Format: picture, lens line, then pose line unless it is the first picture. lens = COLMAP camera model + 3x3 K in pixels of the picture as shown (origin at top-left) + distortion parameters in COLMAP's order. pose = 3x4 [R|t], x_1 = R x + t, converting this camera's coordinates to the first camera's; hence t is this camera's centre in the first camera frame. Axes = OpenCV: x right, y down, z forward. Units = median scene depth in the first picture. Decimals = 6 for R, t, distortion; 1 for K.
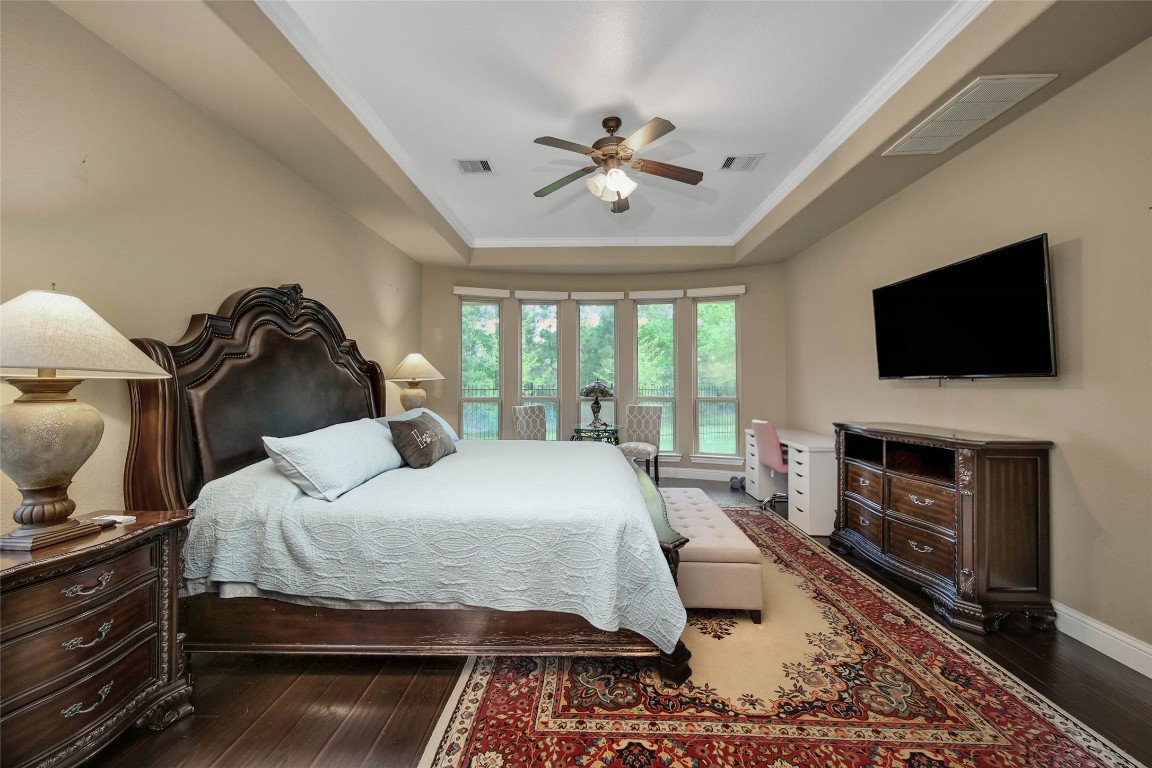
lens RADIAL K [[419.2, 0, 577.7], [0, 419.2, 380.2], [0, 0, 1]] dist [-0.001322, -0.000569]
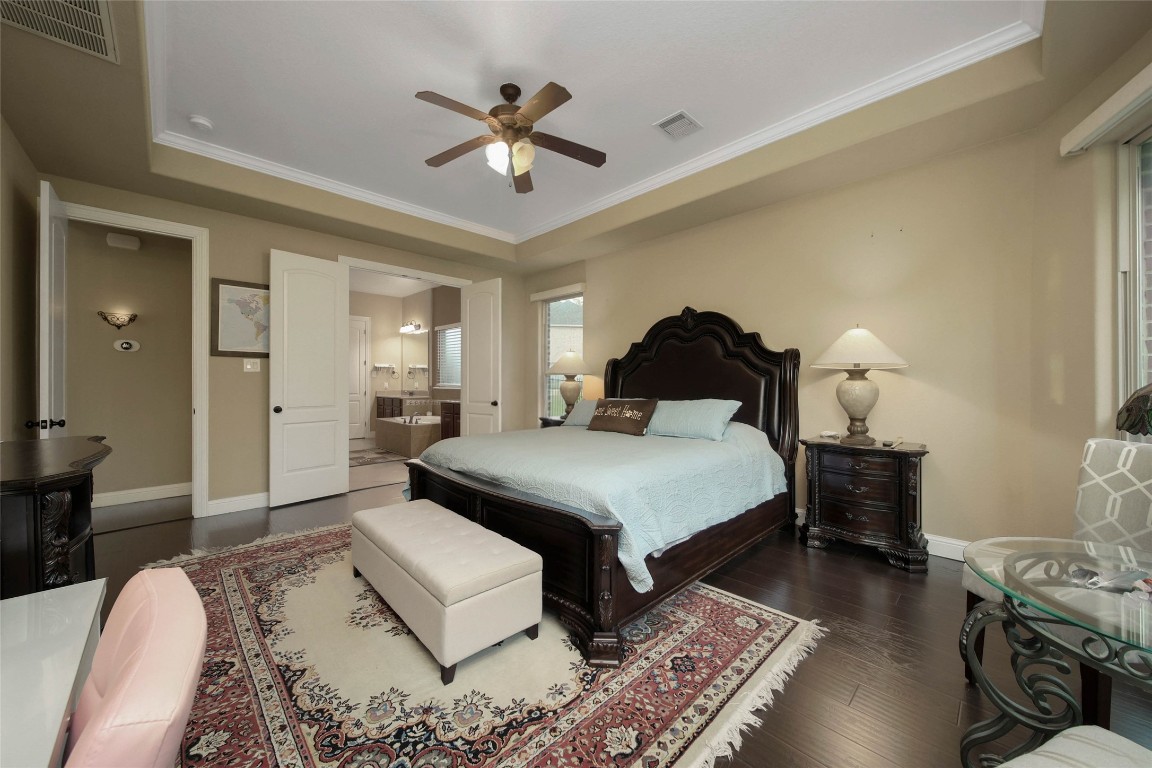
lens RADIAL K [[419.2, 0, 567.4], [0, 419.2, 380.4], [0, 0, 1]] dist [-0.001322, -0.000569]
pose [[-0.711984, -0.000934, -0.702195, 0.943940], [0.004552, 0.999972, -0.005945, 0.049407], [0.702181, -0.007429, -0.711959, 2.555988]]
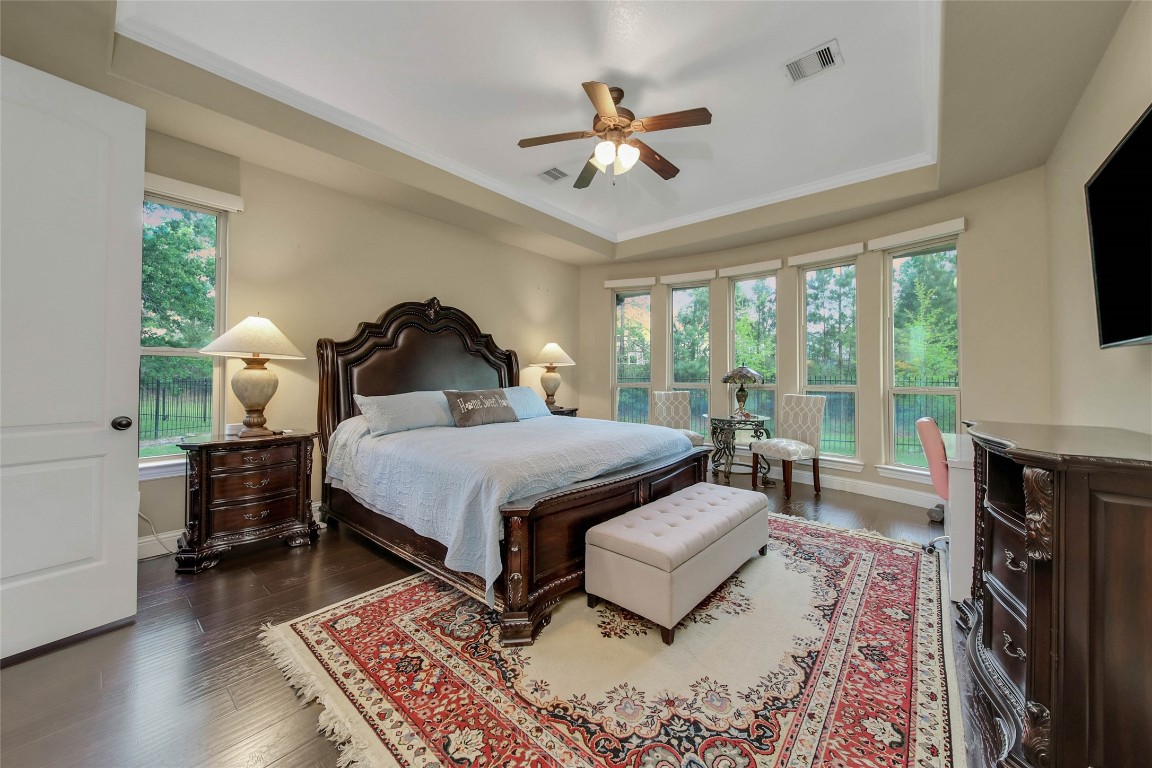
lens RADIAL K [[419.2, 0, 577.5], [0, 419.2, 373.5], [0, 0, 1]] dist [-0.001322, -0.000569]
pose [[0.774398, -0.000773, -0.632698, 0.924477], [-0.000105, 0.999999, -0.001351, 0.054729], [0.632699, 0.001113, 0.774397, 0.280237]]
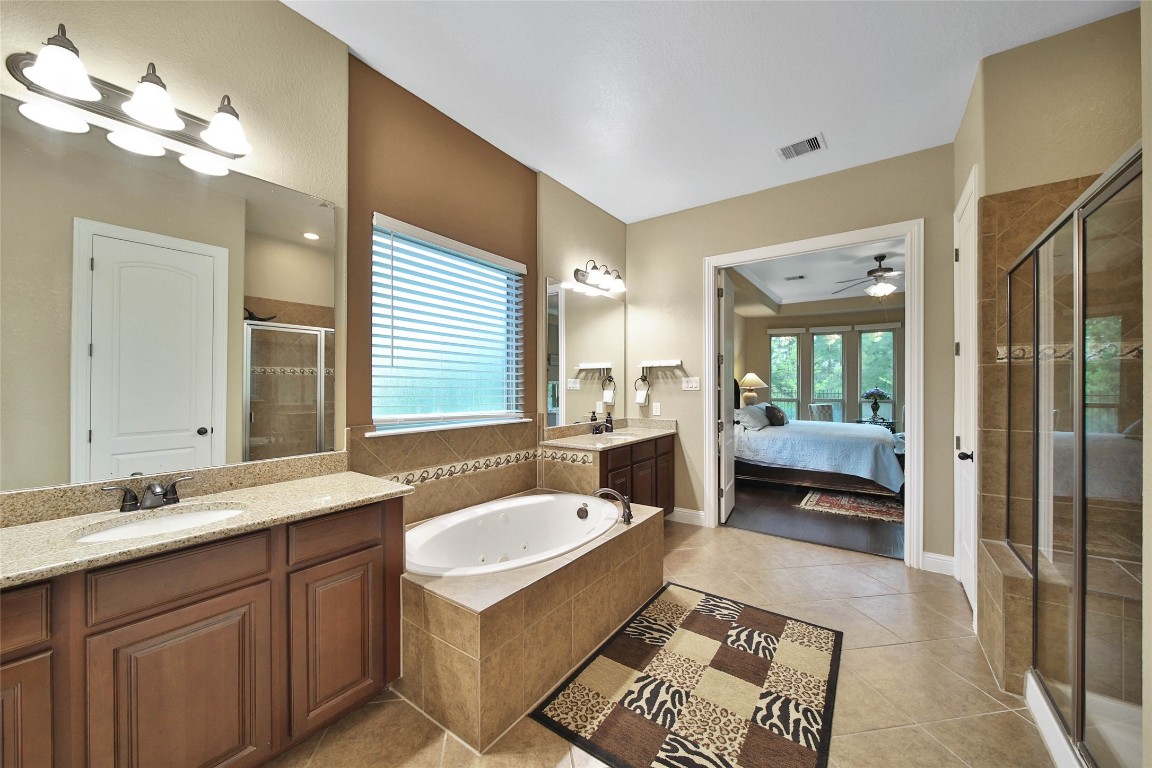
lens RADIAL K [[419.2, 0, 575.0], [0, 419.2, 383.8], [0, 0, 1]] dist [-0.001322, -0.000569]
pose [[0.823757, 0.003315, -0.566933, 0.028209], [0.000444, 0.999979, 0.006493, -0.063028], [0.566943, -0.005601, 0.823738, -2.048901]]
